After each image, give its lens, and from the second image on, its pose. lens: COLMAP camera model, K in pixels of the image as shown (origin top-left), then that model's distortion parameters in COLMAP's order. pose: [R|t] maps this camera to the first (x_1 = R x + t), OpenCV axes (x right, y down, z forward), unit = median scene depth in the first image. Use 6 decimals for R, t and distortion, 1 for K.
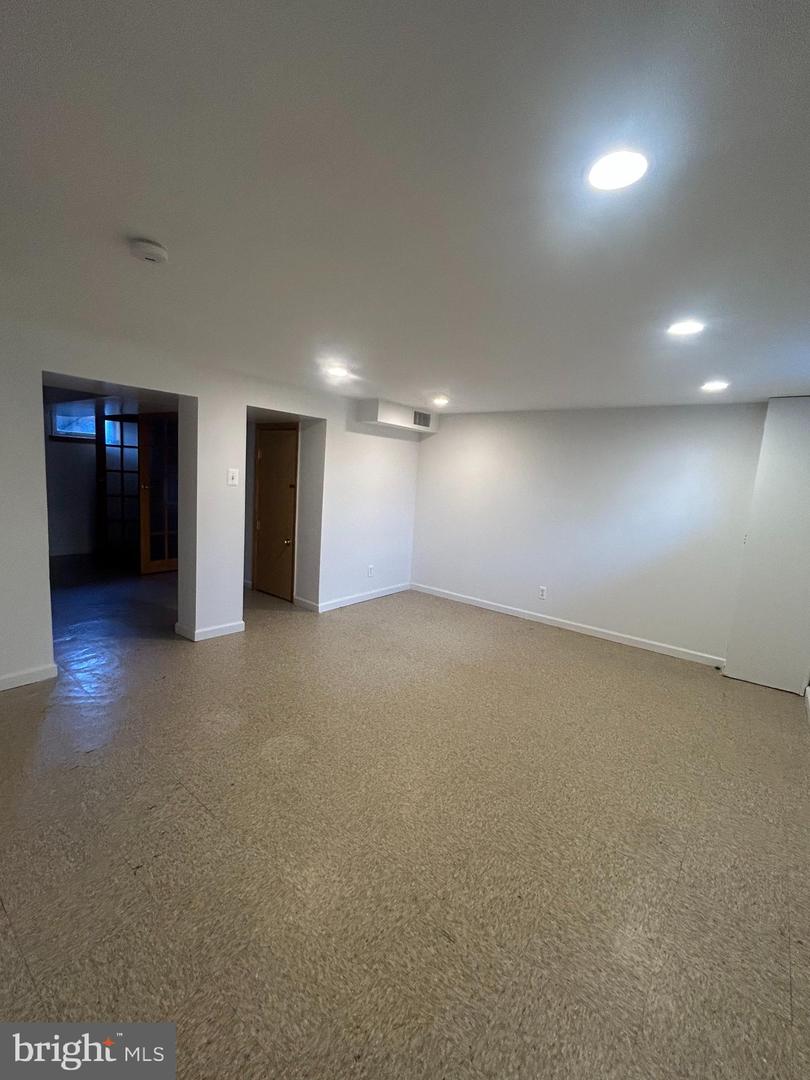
lens RADIAL K [[464.5, 0, 405.0], [0, 464.5, 540.0], [0, 0, 1]] dist [0.003242, 0.000424]
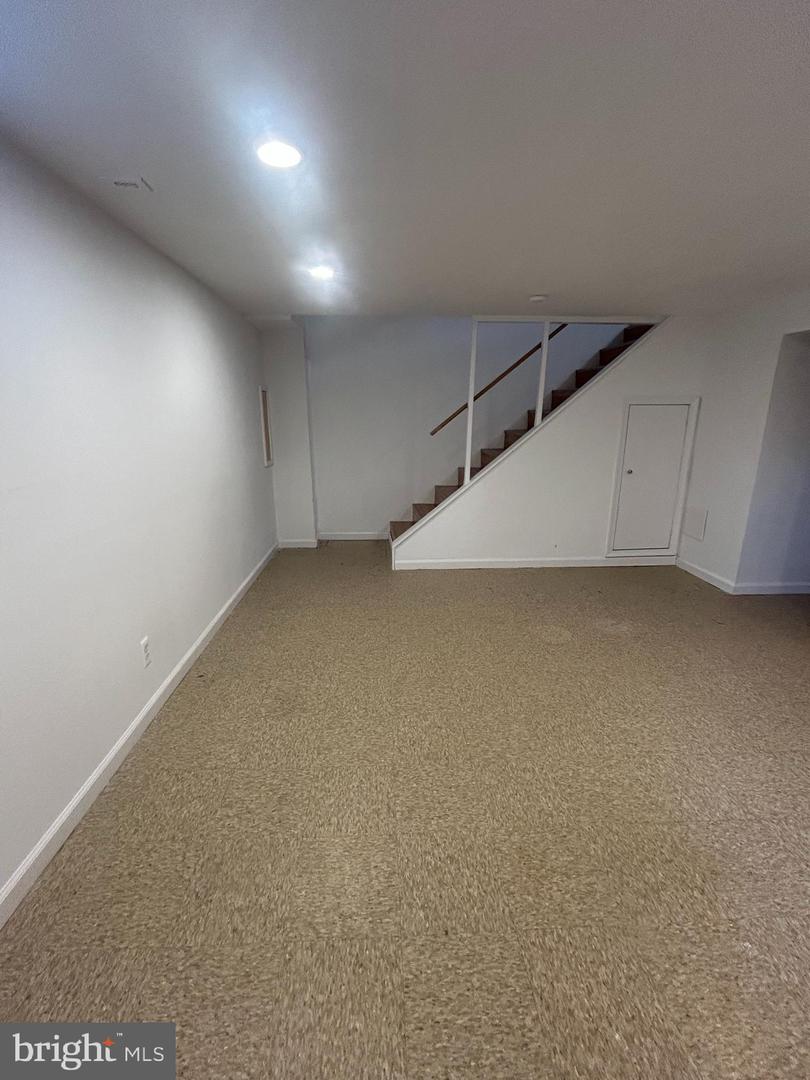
lens RADIAL K [[464.5, 0, 405.0], [0, 464.5, 540.0], [0, 0, 1]] dist [0.003242, 0.000424]
pose [[-0.749624, 0.115084, -0.651782, 0.511676], [-0.133439, 0.938267, 0.319139, -0.086744], [0.648273, 0.326207, -0.687991, 0.932683]]
